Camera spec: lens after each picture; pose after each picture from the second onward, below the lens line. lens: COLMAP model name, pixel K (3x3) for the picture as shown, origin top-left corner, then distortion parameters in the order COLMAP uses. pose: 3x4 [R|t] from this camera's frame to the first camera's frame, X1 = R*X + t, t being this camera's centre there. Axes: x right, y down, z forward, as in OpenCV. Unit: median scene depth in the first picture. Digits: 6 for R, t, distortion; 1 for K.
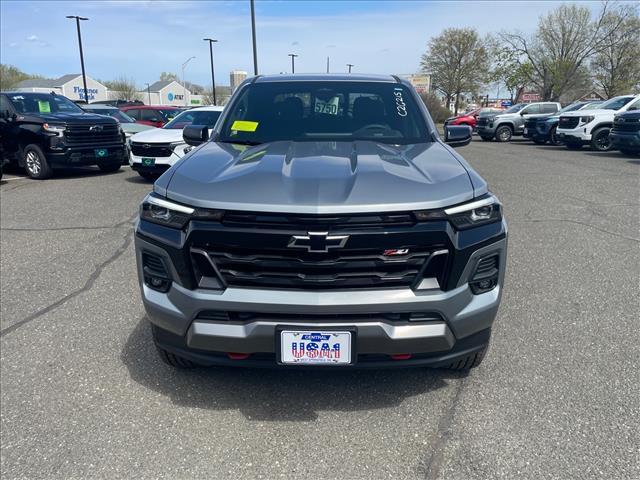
lens RADIAL K [[478.5, 0, 320.0], [0, 478.5, 240.0], [0, 0, 1]] dist [0.076912, -0.096492]
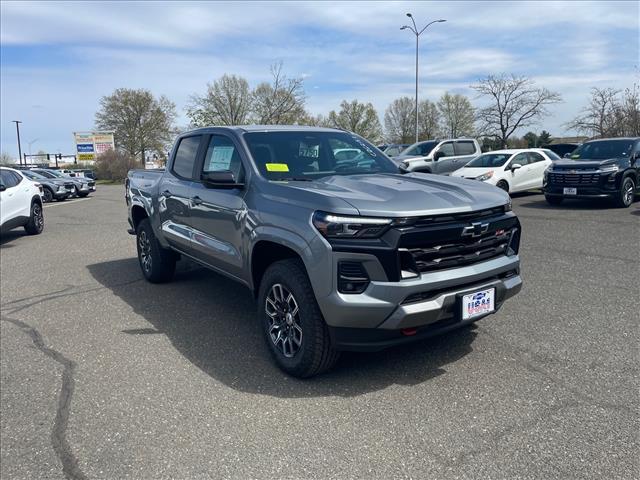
lens RADIAL K [[478.5, 0, 320.0], [0, 478.5, 240.0], [0, 0, 1]] dist [0.076912, -0.096492]
pose [[0.815316, -0.120302, 0.566381, -1.171711], [0.183211, 0.981519, -0.055256, 0.027903], [-0.549267, 0.148819, 0.822289, 0.041349]]
